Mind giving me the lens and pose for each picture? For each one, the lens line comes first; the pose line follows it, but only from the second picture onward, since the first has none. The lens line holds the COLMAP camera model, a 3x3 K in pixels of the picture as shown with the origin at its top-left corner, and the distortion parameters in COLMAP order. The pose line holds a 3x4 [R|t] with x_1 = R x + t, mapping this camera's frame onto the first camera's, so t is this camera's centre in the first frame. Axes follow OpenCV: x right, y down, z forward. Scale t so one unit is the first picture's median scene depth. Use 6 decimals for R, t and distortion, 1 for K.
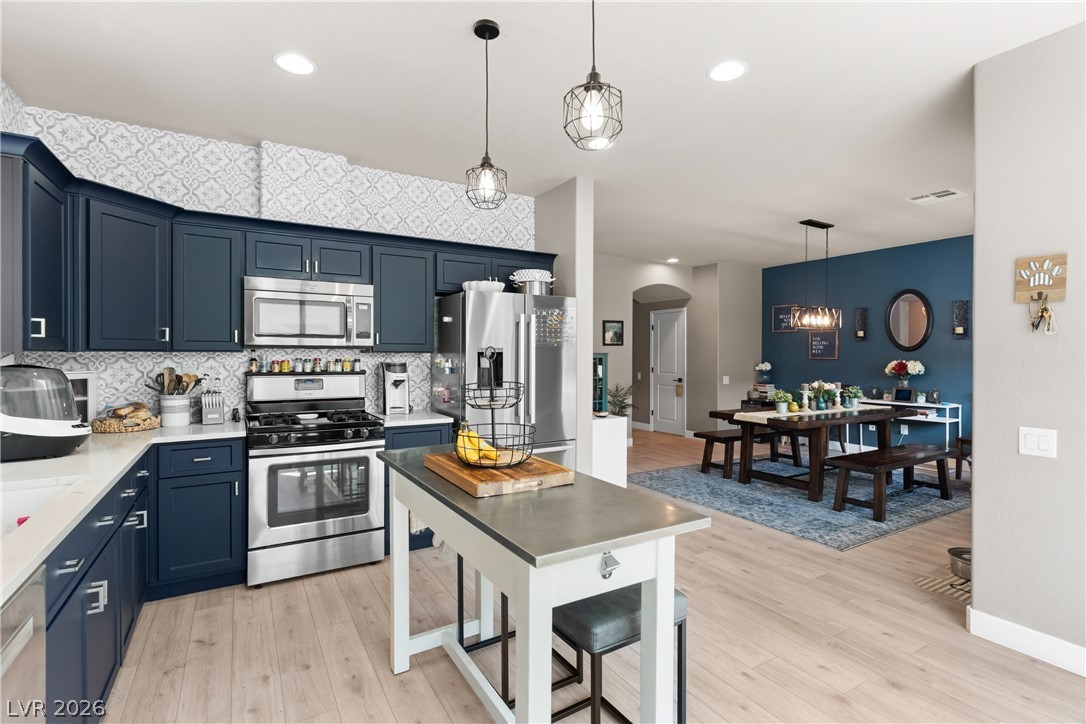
lens RADIAL K [[512.7, 0, 544.9], [0, 512.7, 358.6], [0, 0, 1]] dist [0.000292, 0.000444]
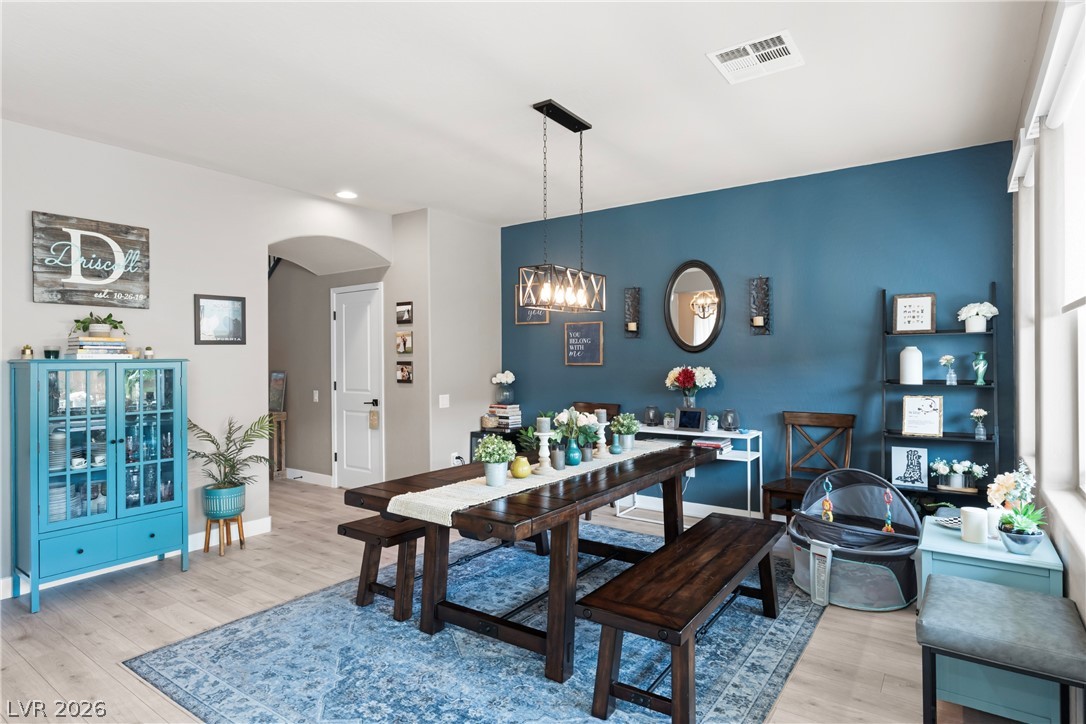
lens RADIAL K [[588.1, 0, 546.8], [0, 588.1, 359.2], [0, 0, 1]] dist [0.000700, 0.000827]
pose [[0.914507, -0.008394, 0.404483, 0.230920], [0.011301, 0.999925, -0.004800, -0.004764], [-0.404412, 0.008961, 0.914533, 0.391323]]
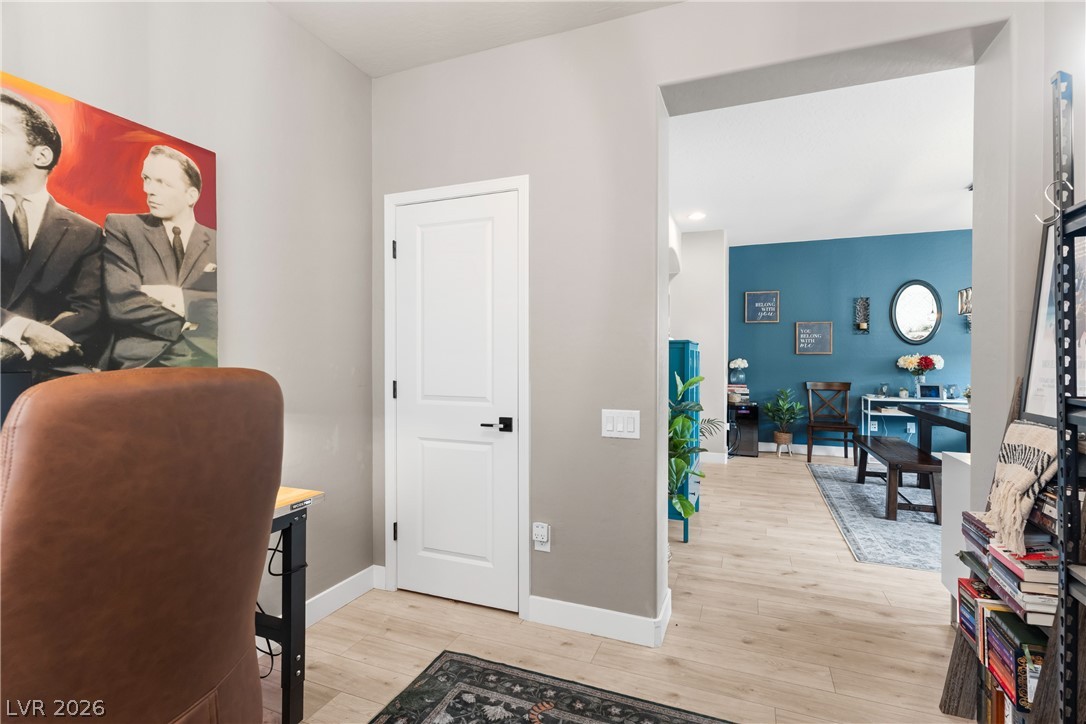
lens RADIAL K [[512.7, 0, 544.9], [0, 512.7, 358.6], [0, 0, 1]] dist [0.000292, 0.000444]
pose [[0.801245, -0.008486, 0.598276, -0.433852], [0.007883, 0.999962, 0.003627, 0.002252], [-0.598284, 0.001810, 0.801282, 0.681688]]
